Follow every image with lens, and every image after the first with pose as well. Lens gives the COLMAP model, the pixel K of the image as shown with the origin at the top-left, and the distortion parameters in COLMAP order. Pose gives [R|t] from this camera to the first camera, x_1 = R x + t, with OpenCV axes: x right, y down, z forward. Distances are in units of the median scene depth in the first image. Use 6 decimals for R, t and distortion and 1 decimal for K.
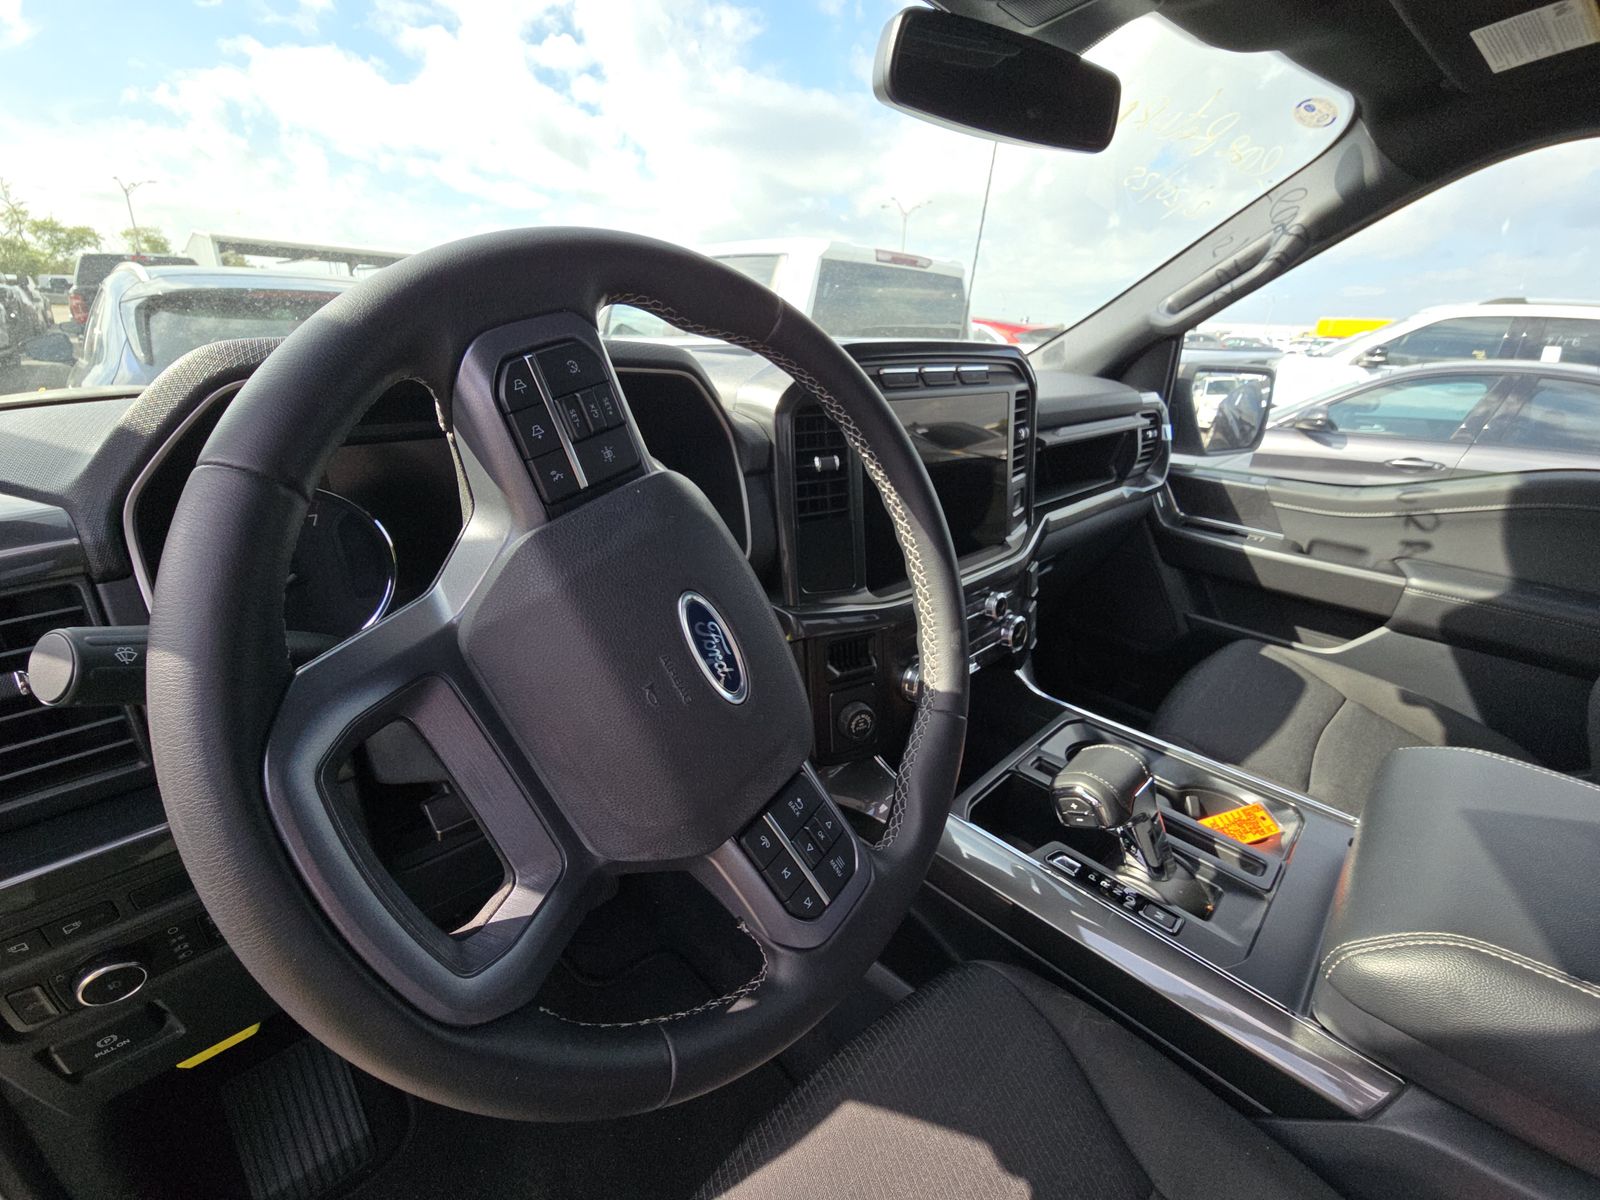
lens RADIAL K [[657.4, 0, 800.0], [0, 657.4, 600.0], [0, 0, 1]] dist [-0.008838, -0.000058]
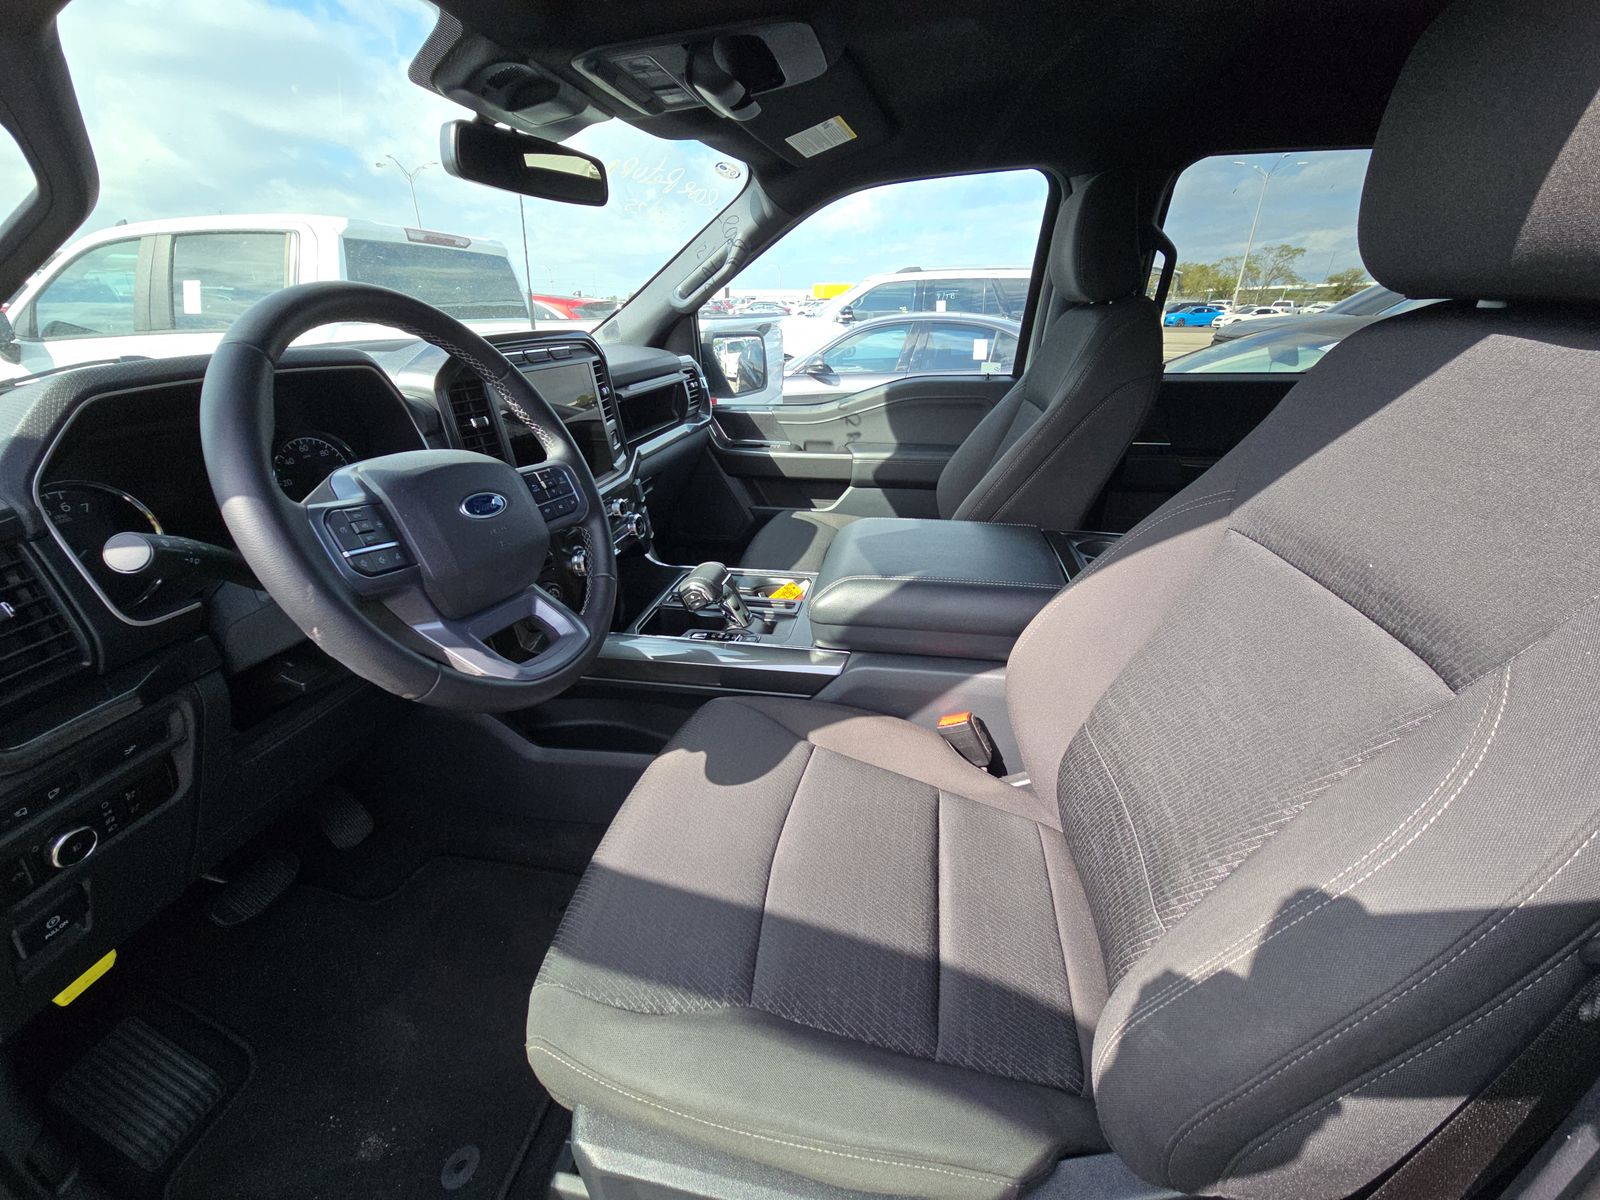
lens RADIAL K [[652.0, 0, 800.0], [0, 652.0, 600.0], [0, 0, 1]] dist [0.002916, -0.008168]
pose [[0.821226, -0.266332, 0.504633, -0.126857], [0.246758, 0.963177, 0.106772, 0.117047], [-0.514488, 0.036839, 0.856706, -0.355501]]
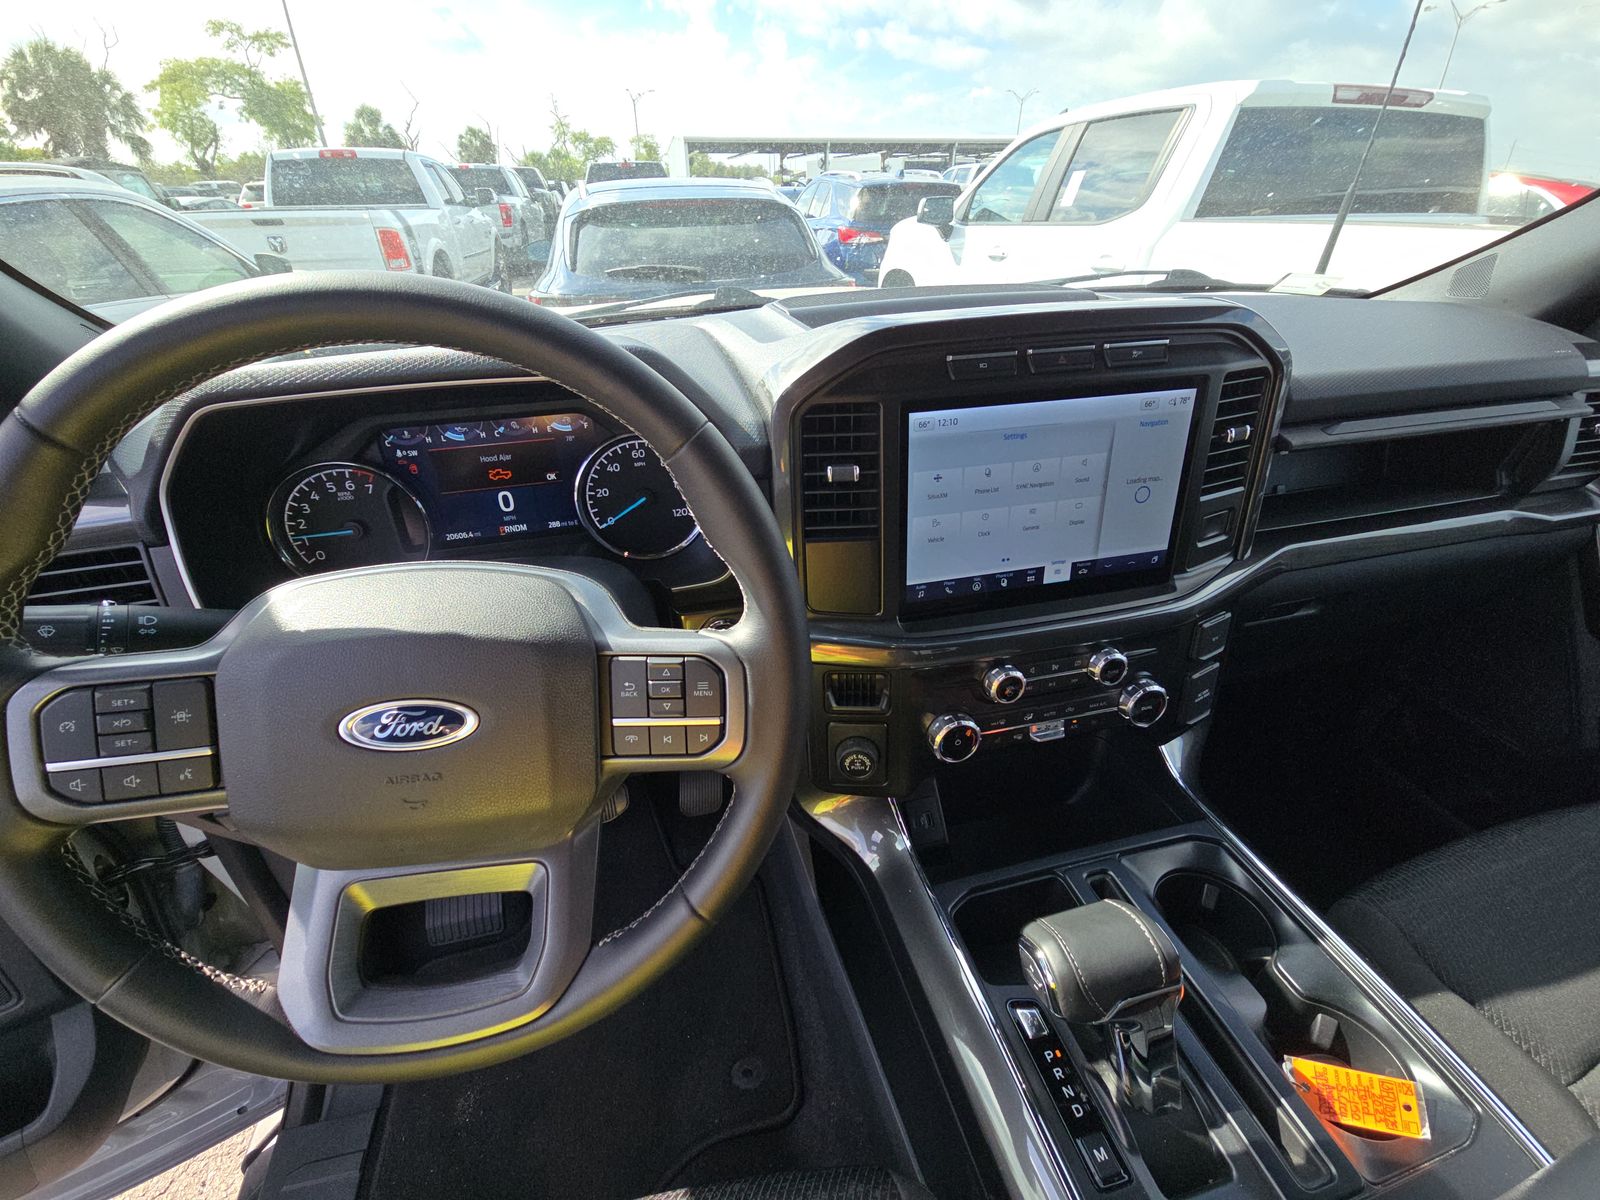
lens RADIAL K [[652.0, 0, 800.0], [0, 652.0, 600.0], [0, 0, 1]] dist [0.002916, -0.008168]
pose [[0.855145, 0.224546, -0.467232, 0.251684], [-0.149271, 0.969803, 0.192875, -0.120909], [0.496433, -0.095192, 0.862840, 0.138124]]
